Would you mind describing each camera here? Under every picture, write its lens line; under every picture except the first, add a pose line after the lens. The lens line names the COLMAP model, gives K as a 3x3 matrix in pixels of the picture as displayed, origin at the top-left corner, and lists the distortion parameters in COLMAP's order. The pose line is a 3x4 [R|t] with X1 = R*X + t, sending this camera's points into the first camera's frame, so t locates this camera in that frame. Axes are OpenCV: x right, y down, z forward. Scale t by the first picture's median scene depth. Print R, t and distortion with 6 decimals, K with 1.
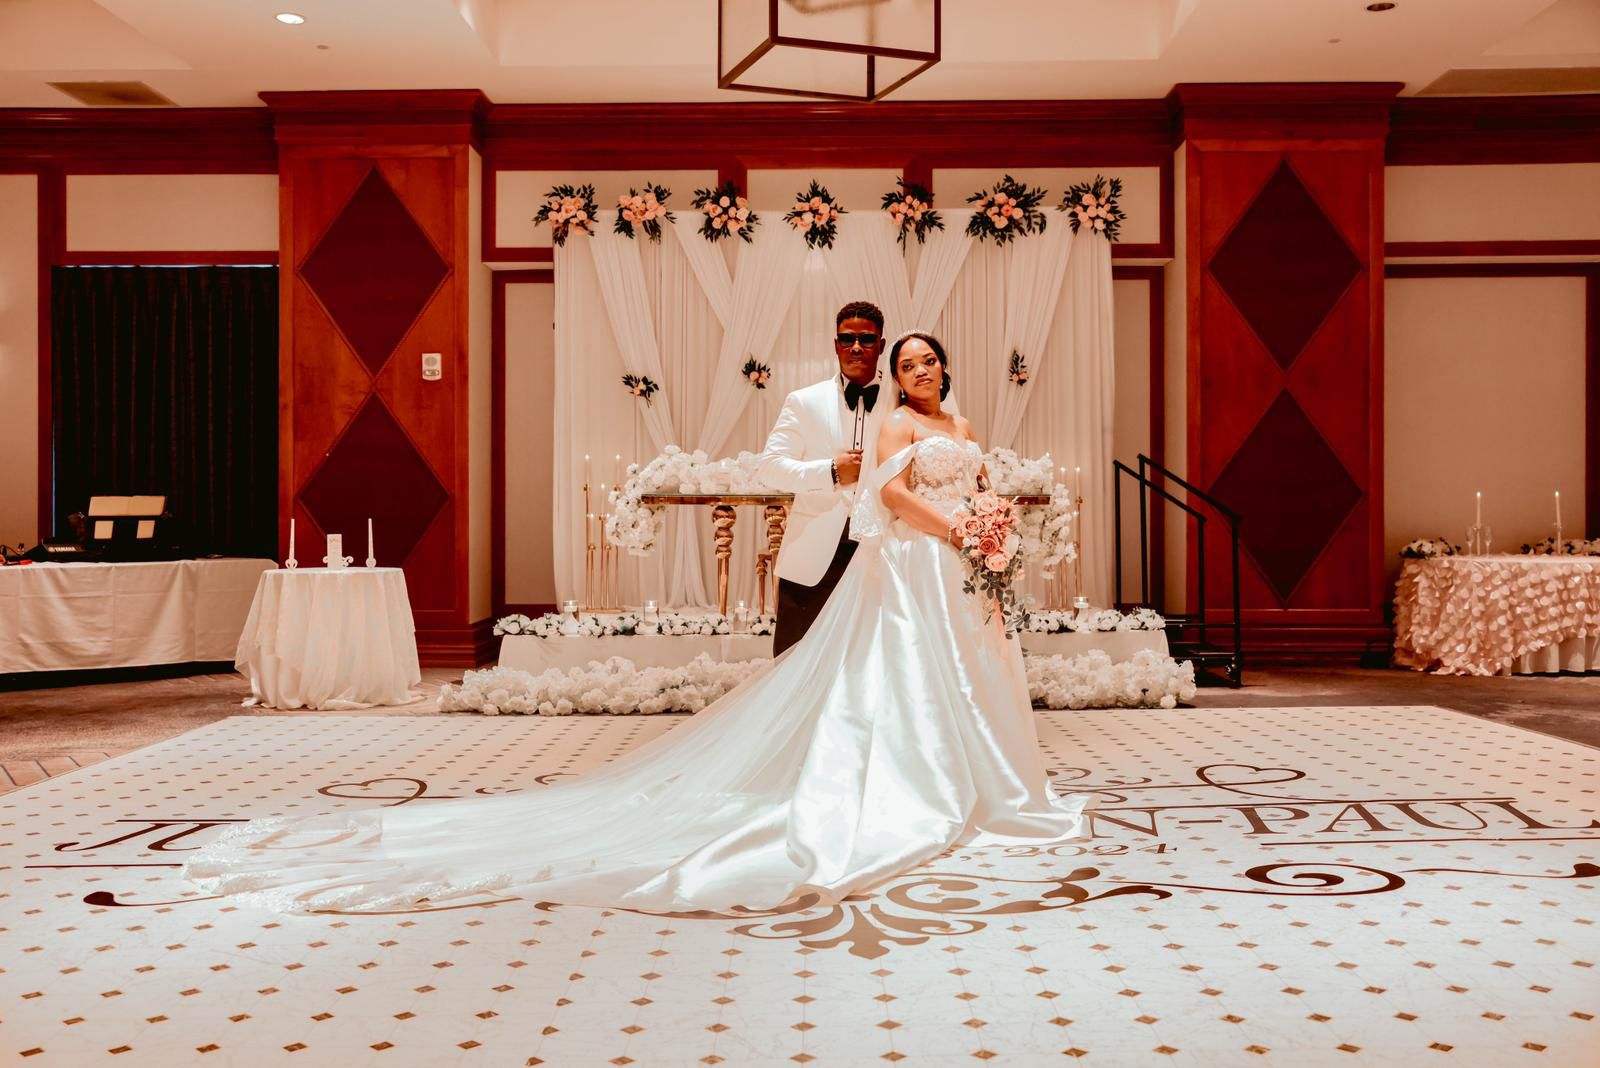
lens RADIAL K [[1506.2, 0, 798.2], [0, 1506.2, 516.9], [0, 0, 1]] dist [-0.038225, 0.000000]
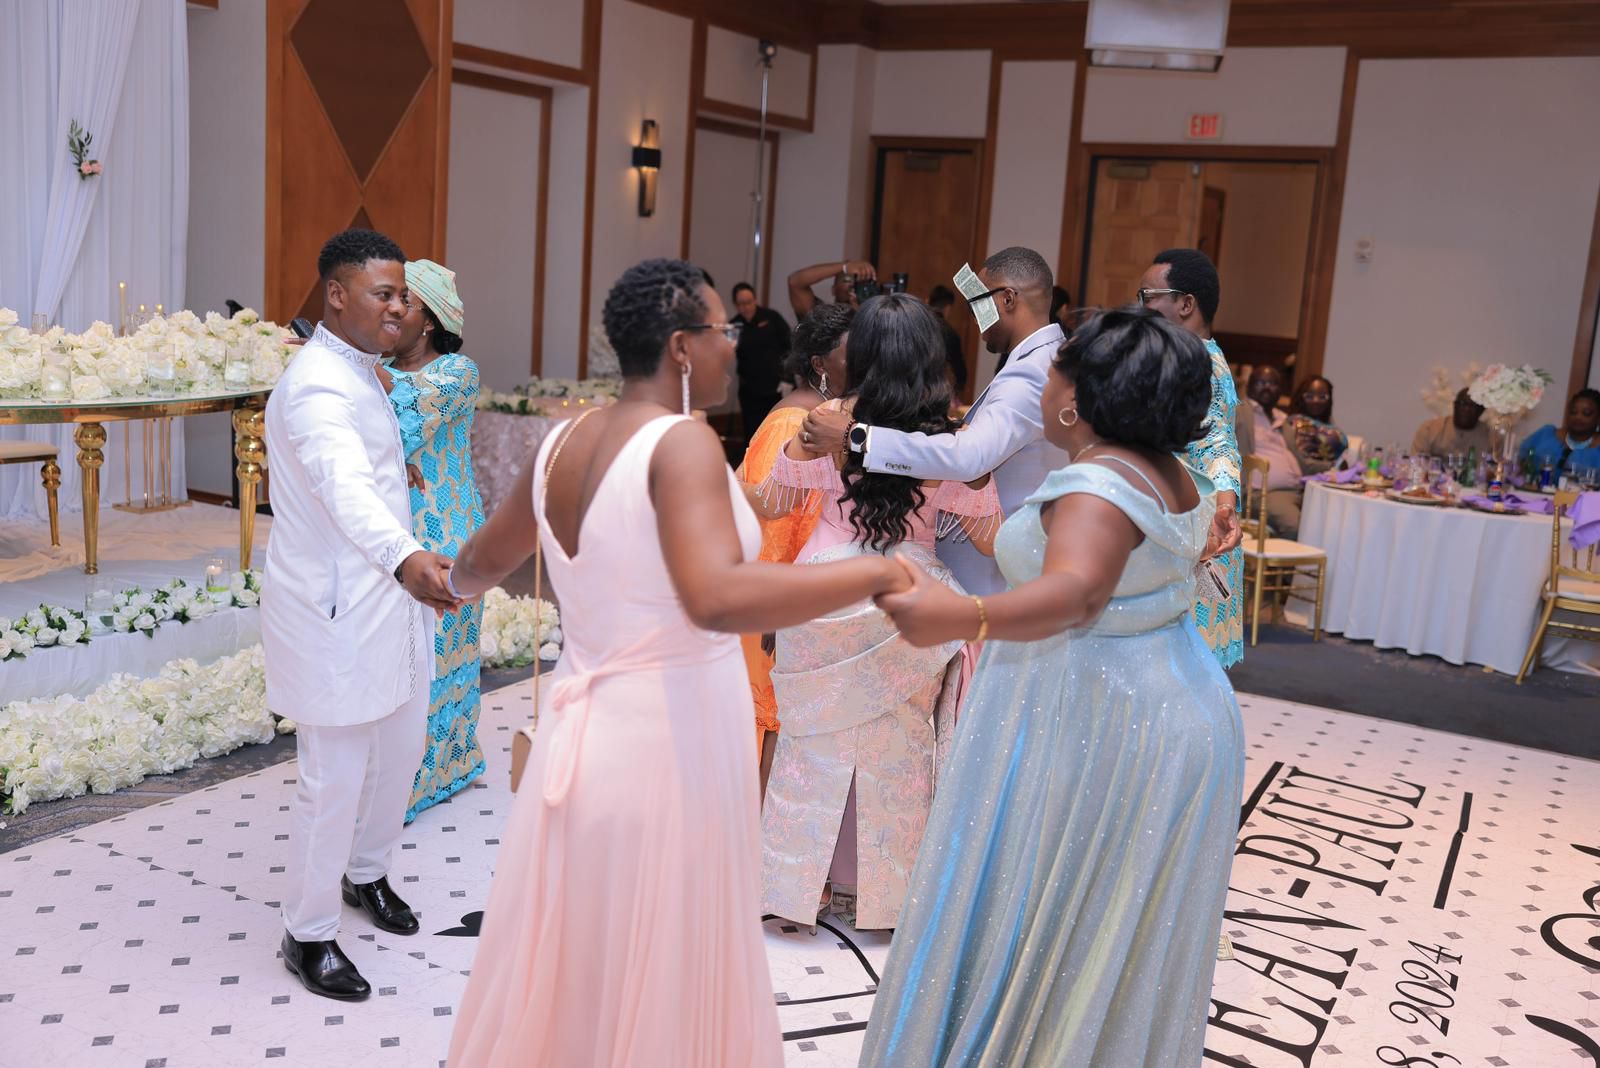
lens RADIAL K [[1506.2, 0, 798.5], [0, 1506.2, 523.8], [0, 0, 1]] dist [-0.038225, 0.000000]
pose [[0.484220, -0.113643, 0.867535, -0.290705], [-0.062866, 0.984447, 0.164047, -0.065190], [-0.872685, -0.133973, 0.469544, 0.394808]]
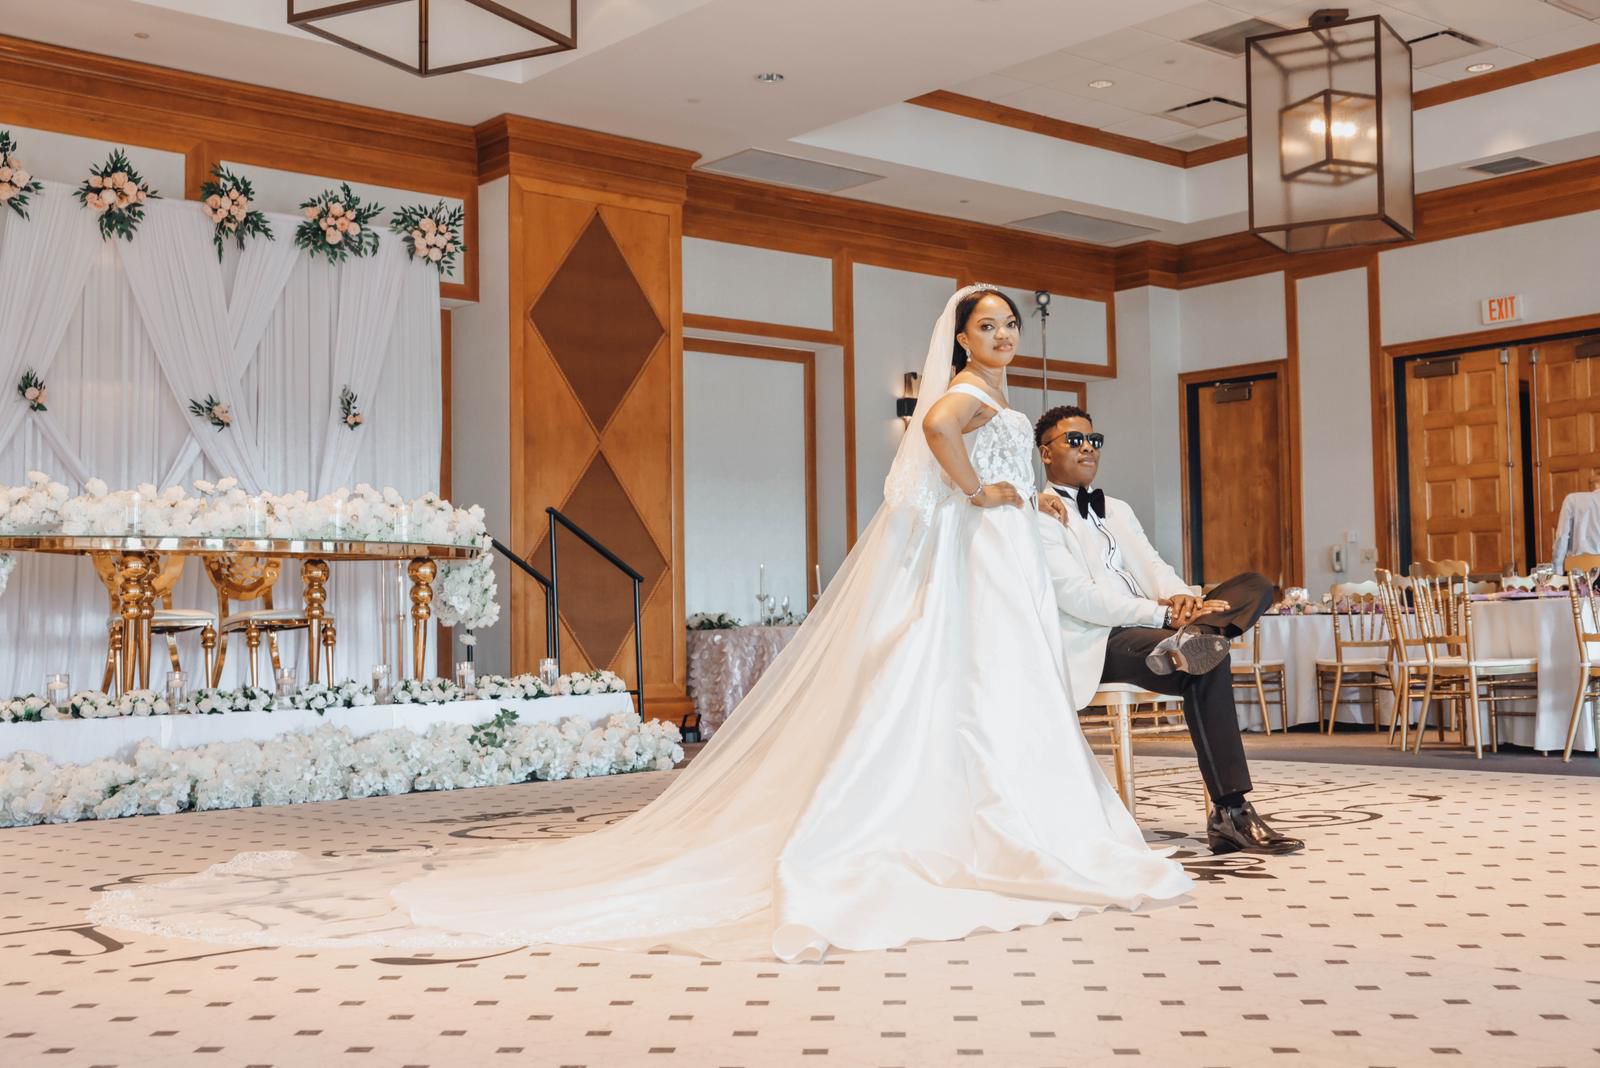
lens RADIAL K [[1806.0, 0, 789.9], [0, 1806.0, 541.7], [0, 0, 1]] dist [0.012266, 0.000000]
pose [[0.748893, 0.025212, 0.662211, -0.345570], [0.014874, 0.998385, -0.054831, 0.036565], [-0.662524, 0.050912, 0.747309, 0.071445]]
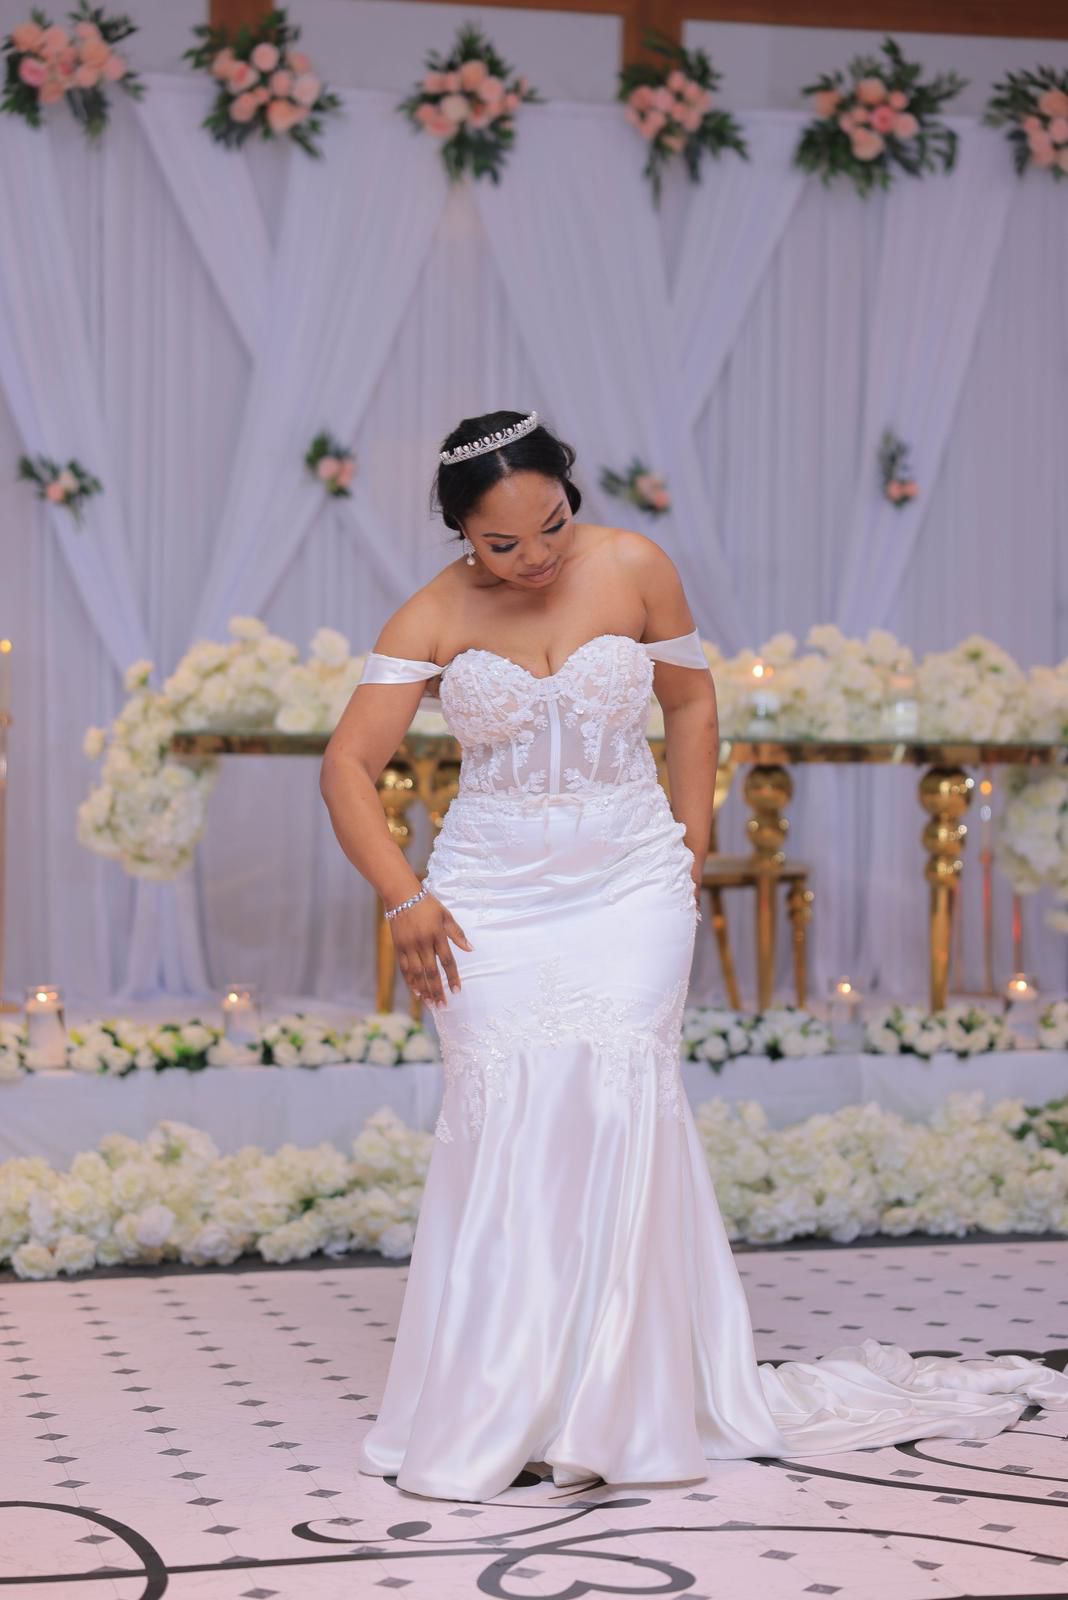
lens RADIAL K [[2903.5, 0, 531.8], [0, 2903.5, 804.7], [0, 0, 1]] dist [0.194024, 0.000000]
pose [[0.970878, 0.006800, 0.239479, -0.174765], [-0.006790, 0.999977, -0.000868, 0.004689], [-0.239480, -0.000783, 0.970901, 0.161901]]
